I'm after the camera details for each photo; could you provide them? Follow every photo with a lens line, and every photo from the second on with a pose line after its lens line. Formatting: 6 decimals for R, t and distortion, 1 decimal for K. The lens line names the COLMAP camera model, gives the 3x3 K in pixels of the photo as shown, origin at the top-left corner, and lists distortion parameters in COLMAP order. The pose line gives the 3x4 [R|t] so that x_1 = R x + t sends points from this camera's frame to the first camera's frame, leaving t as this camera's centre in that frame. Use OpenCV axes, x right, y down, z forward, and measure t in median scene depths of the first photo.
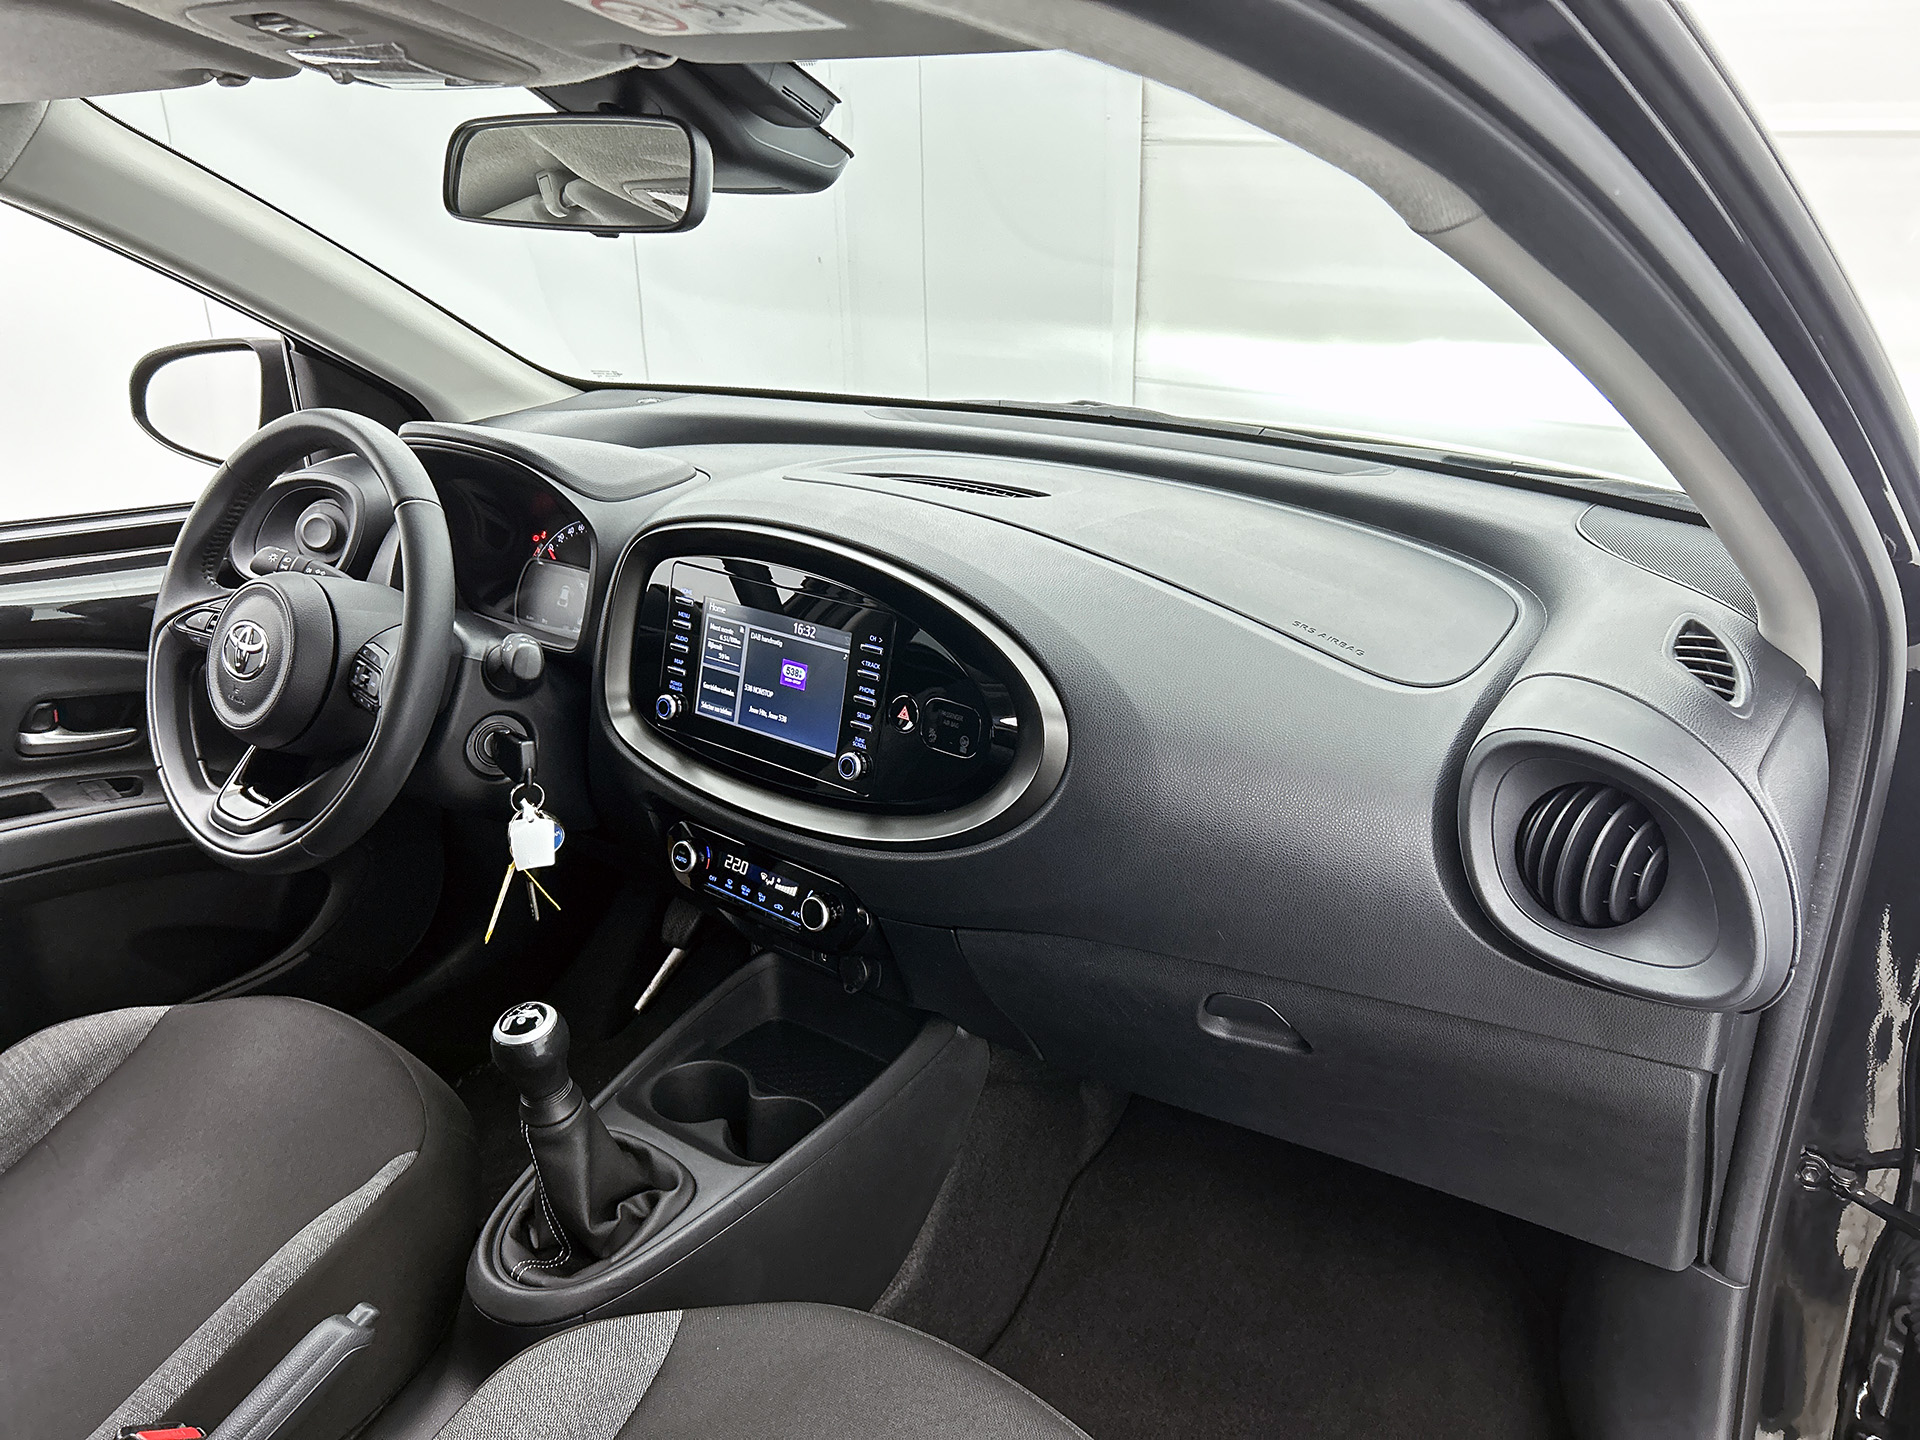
lens RADIAL K [[1445.2, 0, 977.8], [0, 1445.2, 709.3], [0, 0, 1]] dist [0.057096, -0.069101]
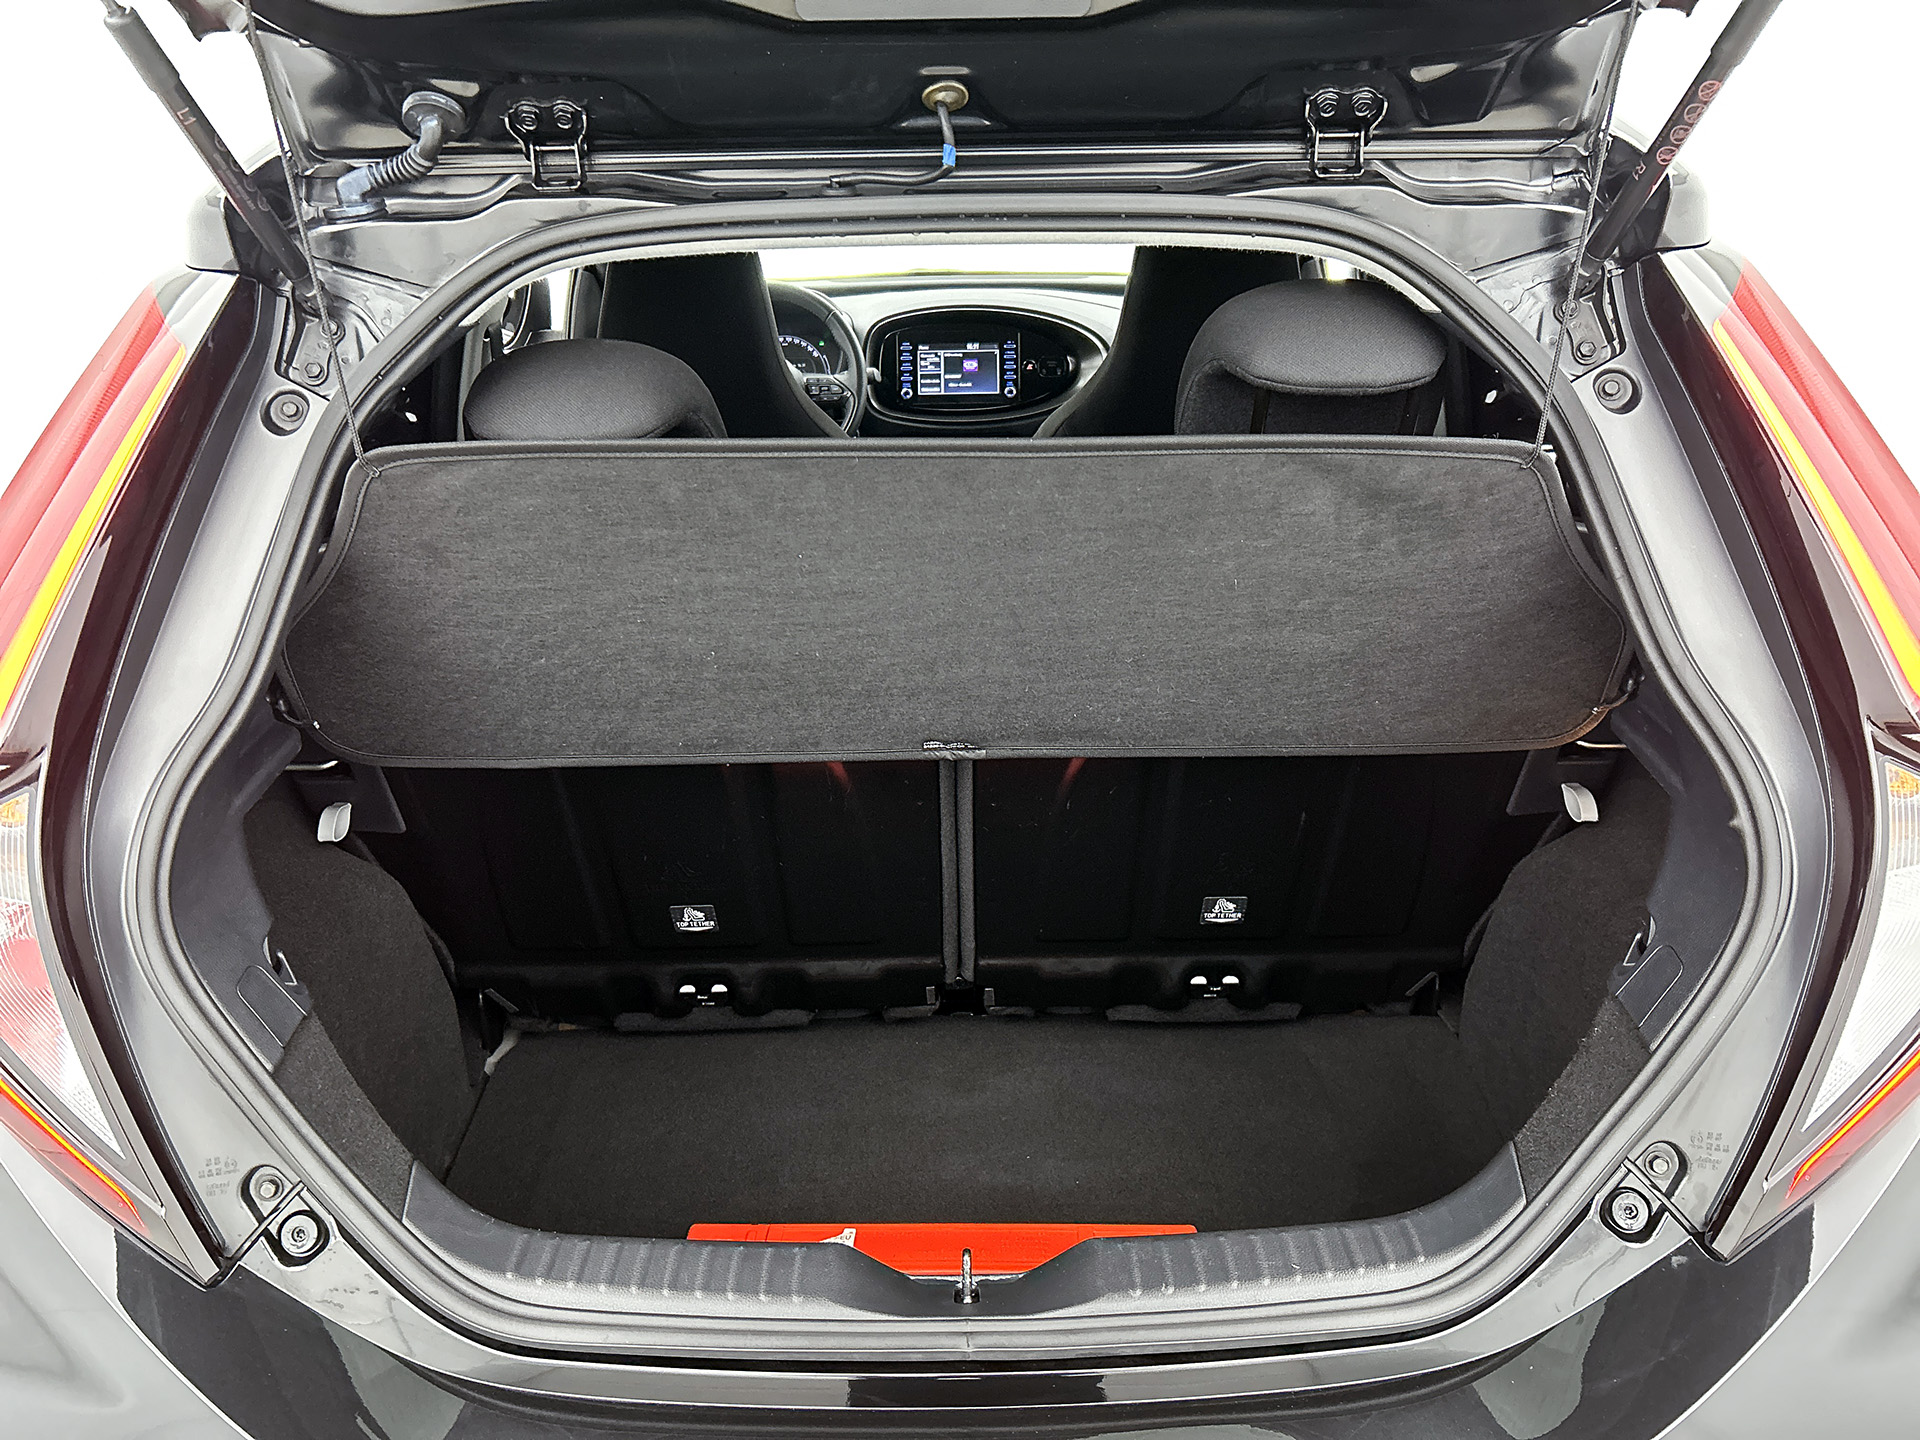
lens RADIAL K [[1445.2, 0, 977.8], [0, 1445.2, 709.3], [0, 0, 1]] dist [0.057096, -0.069101]
pose [[0.800949, -0.249835, 0.544117, -1.605974], [0.227625, 0.967605, 0.109215, 0.277451], [-0.553775, 0.036379, 0.831871, -1.081943]]
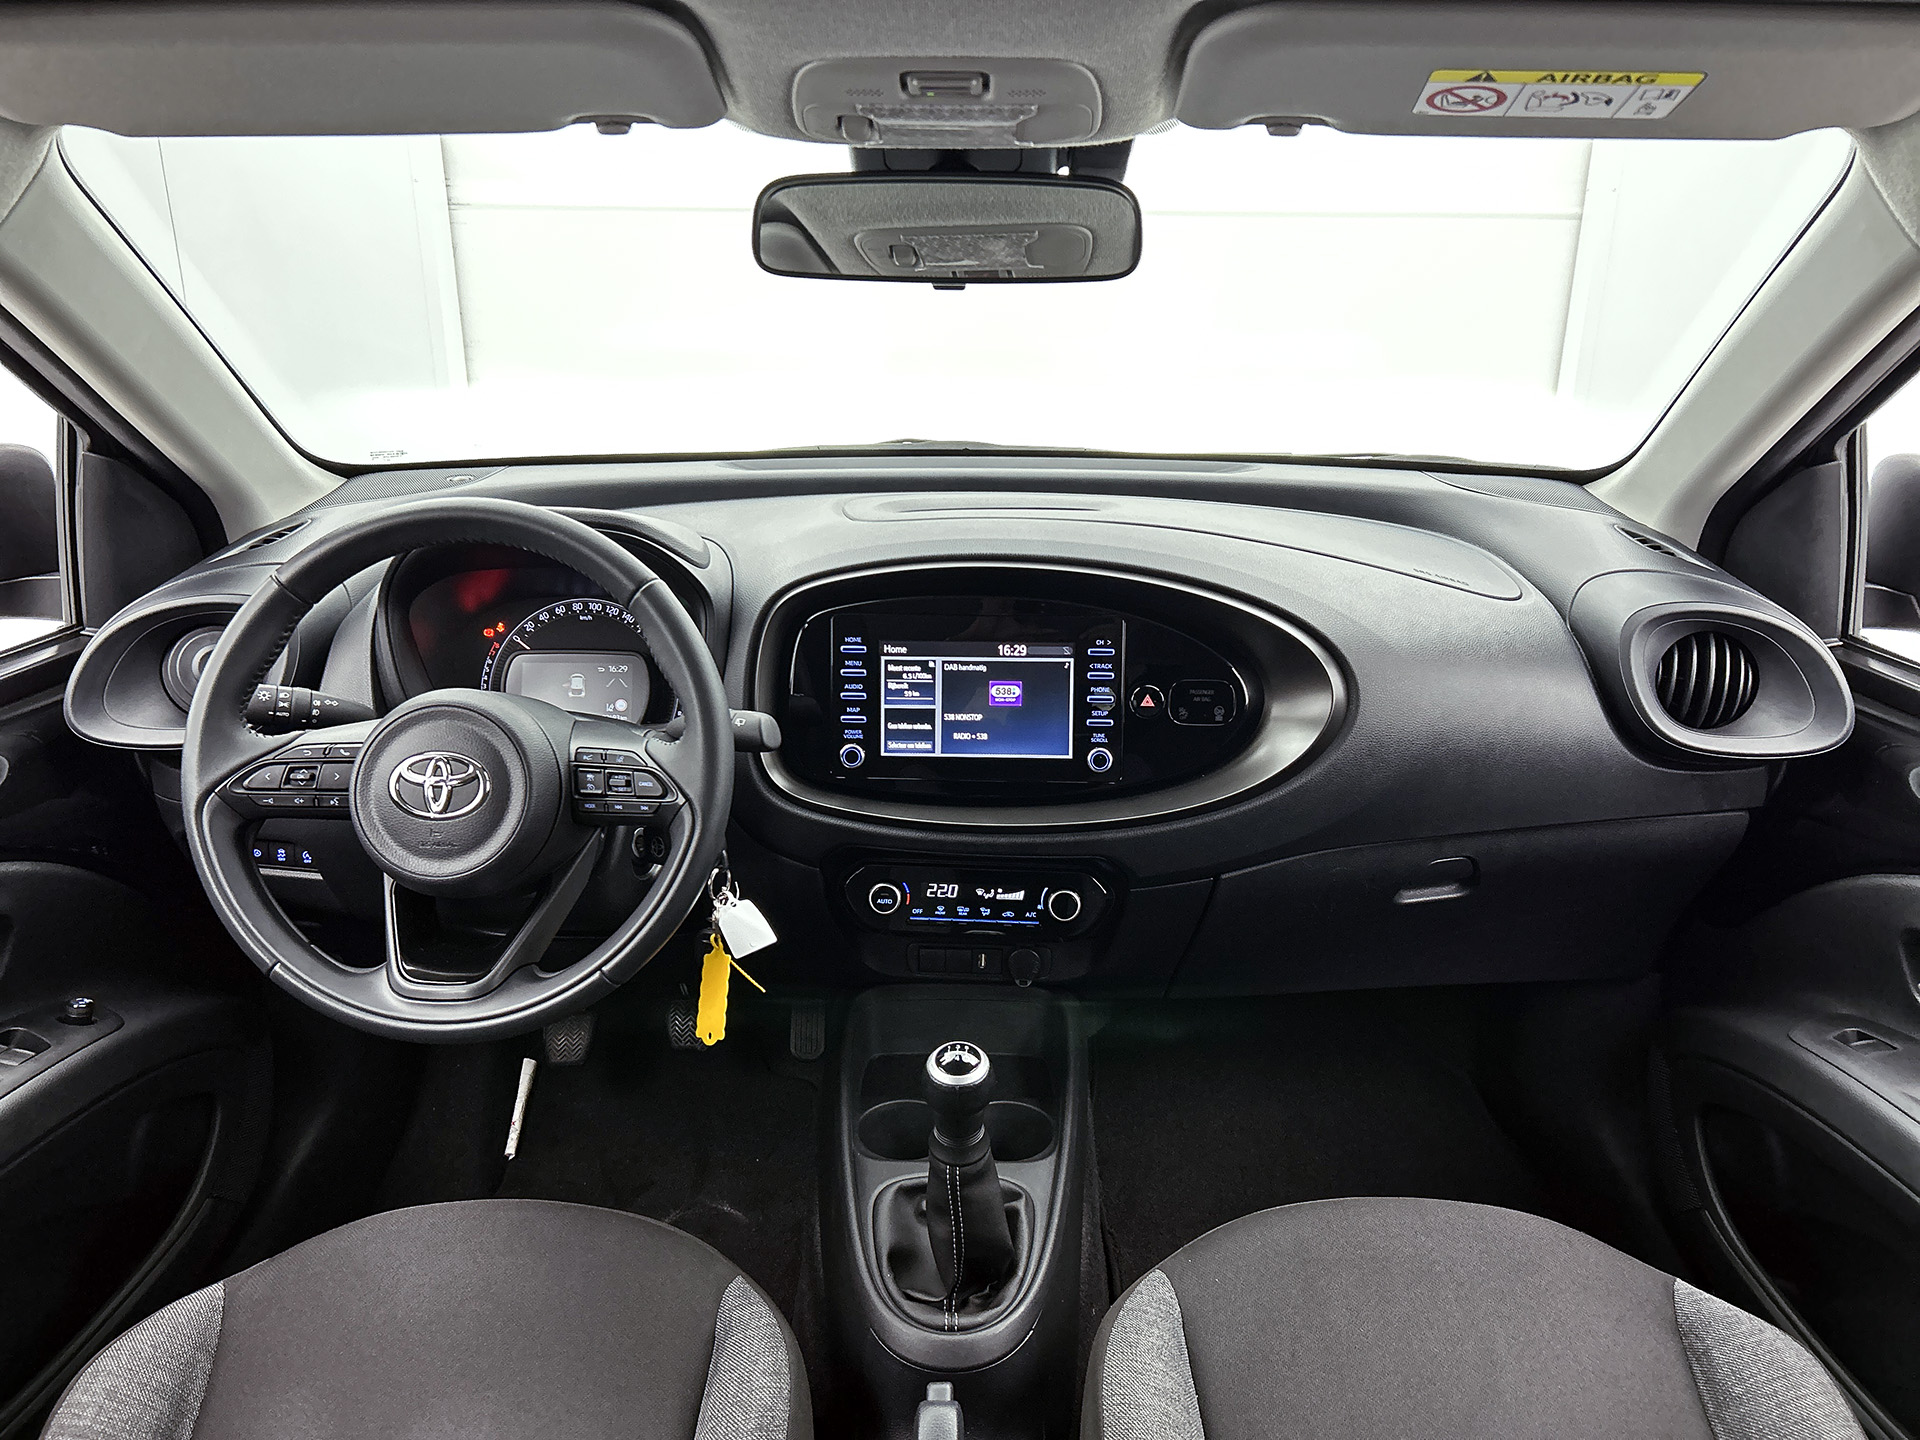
lens RADIAL K [[1428.4, 0, 990.7], [0, 1428.4, 720.7], [0, 0, 1]] dist [0.058116, -0.074267]
pose [[0.808017, -0.186772, 0.558771, -0.705654], [0.201052, 0.978901, 0.036470, -0.043589], [-0.553794, 0.082874, 0.828519, 0.123876]]
